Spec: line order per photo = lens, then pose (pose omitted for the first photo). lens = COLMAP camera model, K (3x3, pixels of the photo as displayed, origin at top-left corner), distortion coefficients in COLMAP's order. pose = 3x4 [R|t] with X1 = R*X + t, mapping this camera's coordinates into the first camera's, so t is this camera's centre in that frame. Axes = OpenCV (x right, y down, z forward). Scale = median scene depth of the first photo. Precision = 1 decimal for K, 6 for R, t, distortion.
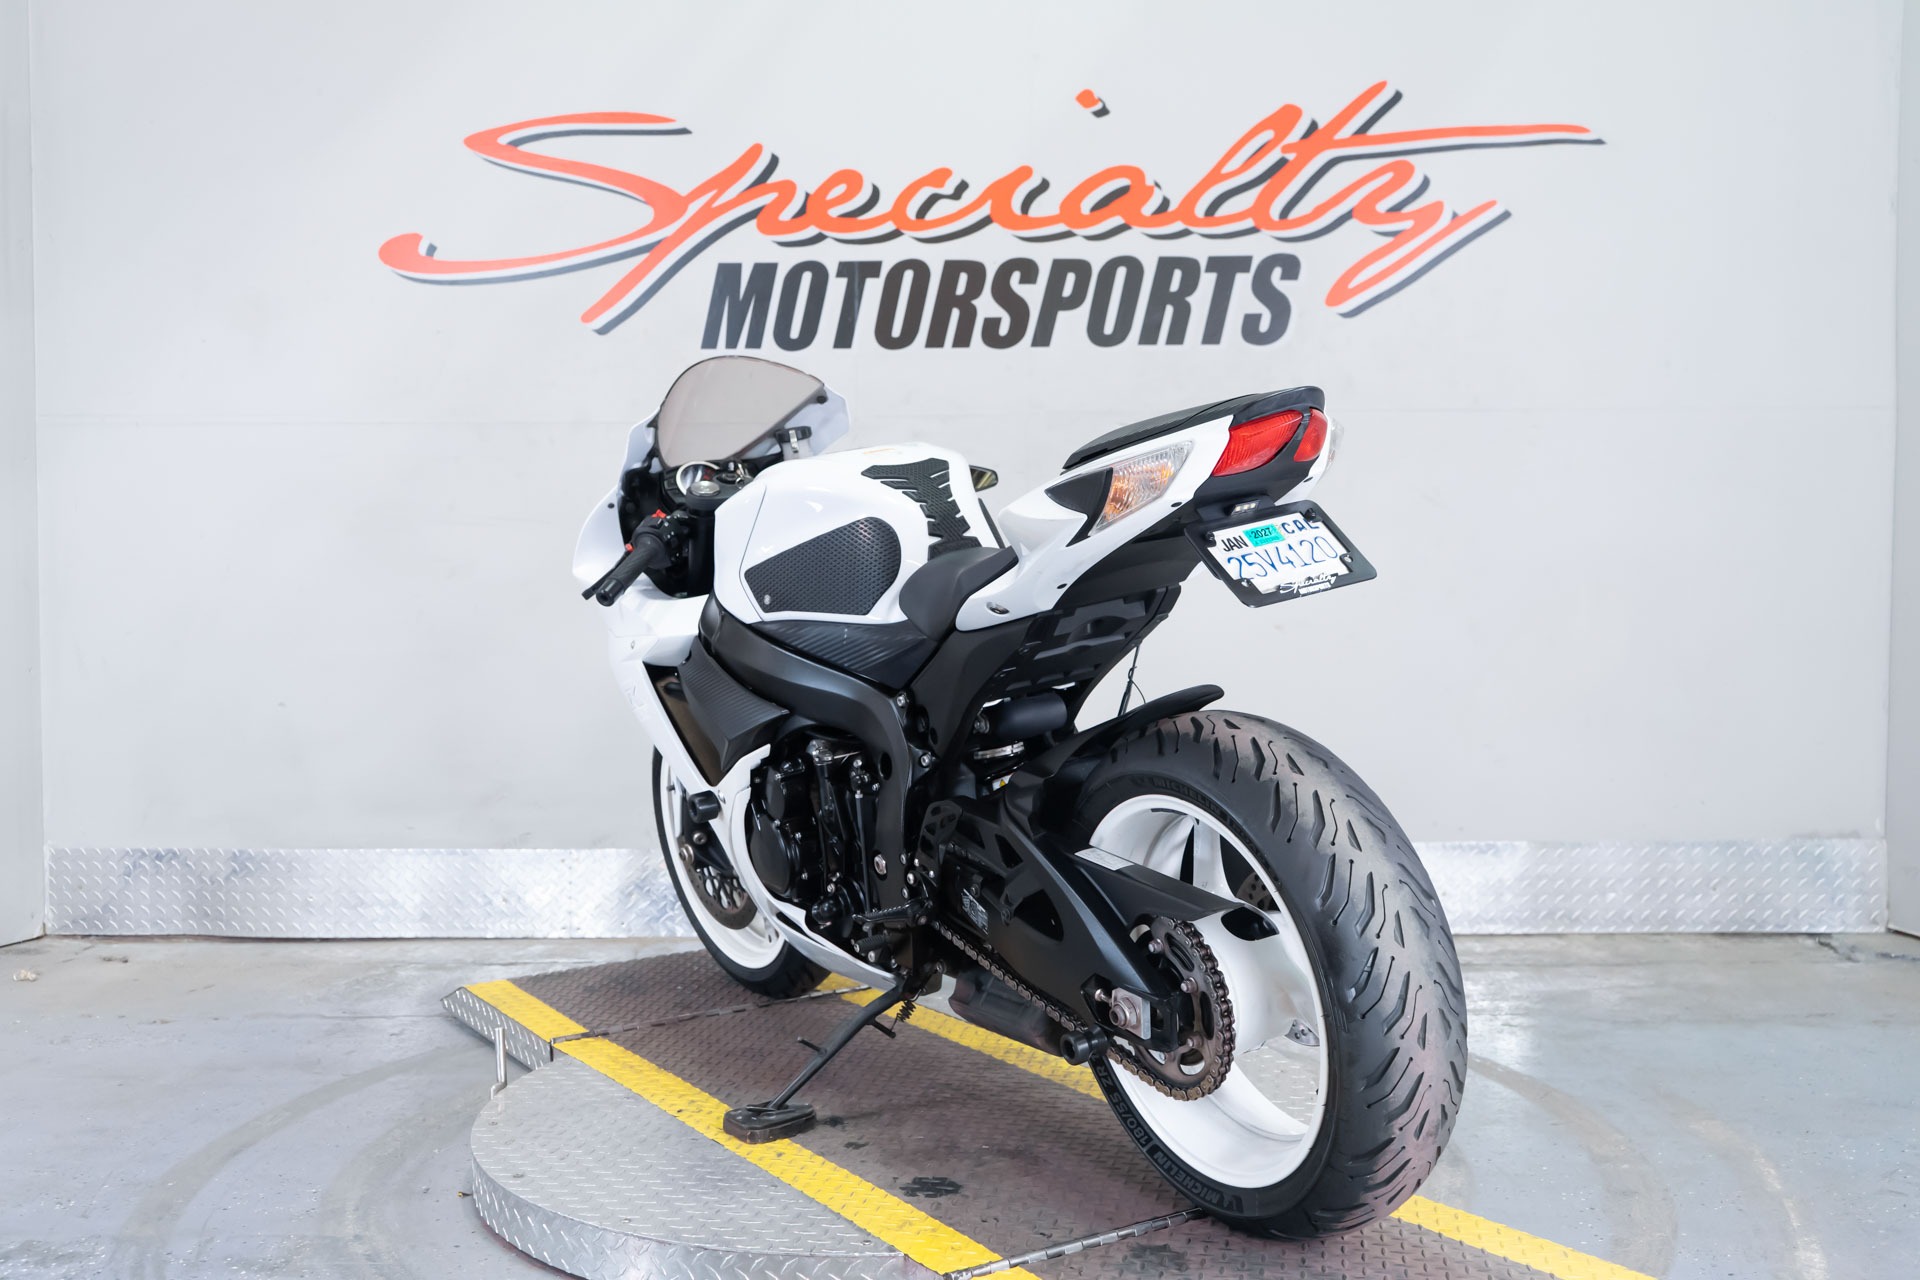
lens RADIAL K [[1967.8, 0, 941.6], [0, 1967.8, 634.6], [0, 0, 1]] dist [0.014132, 0.000000]
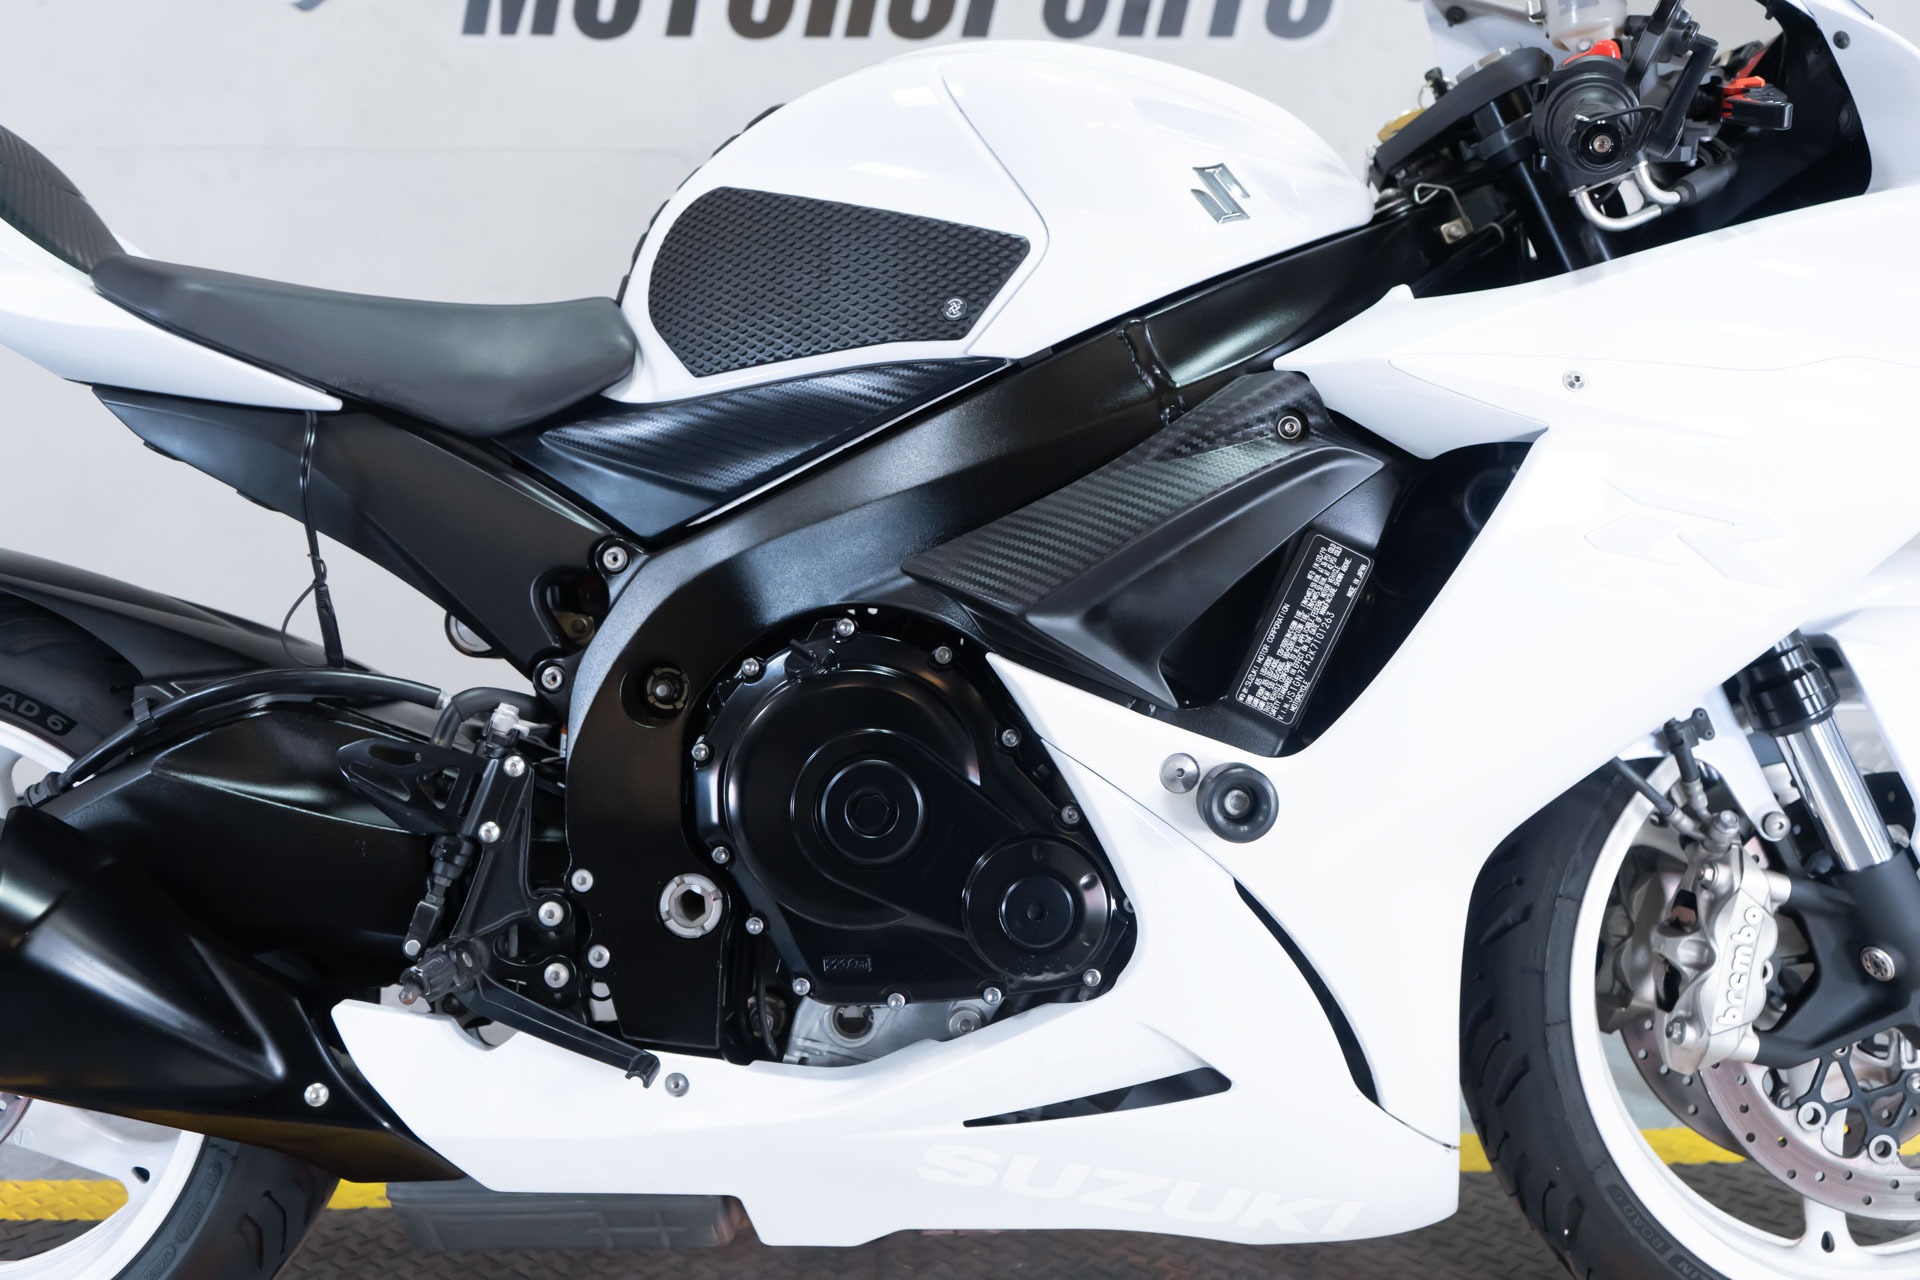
lens RADIAL K [[1936.4, 0, 960.8], [0, 1936.4, 629.9], [0, 0, 1]] dist [0.009955, 0.000000]
pose [[0.991820, -0.022502, 0.125642, -0.043449], [0.012900, 0.996969, 0.076725, 0.006029], [-0.126988, -0.074477, 0.989104, 0.328087]]
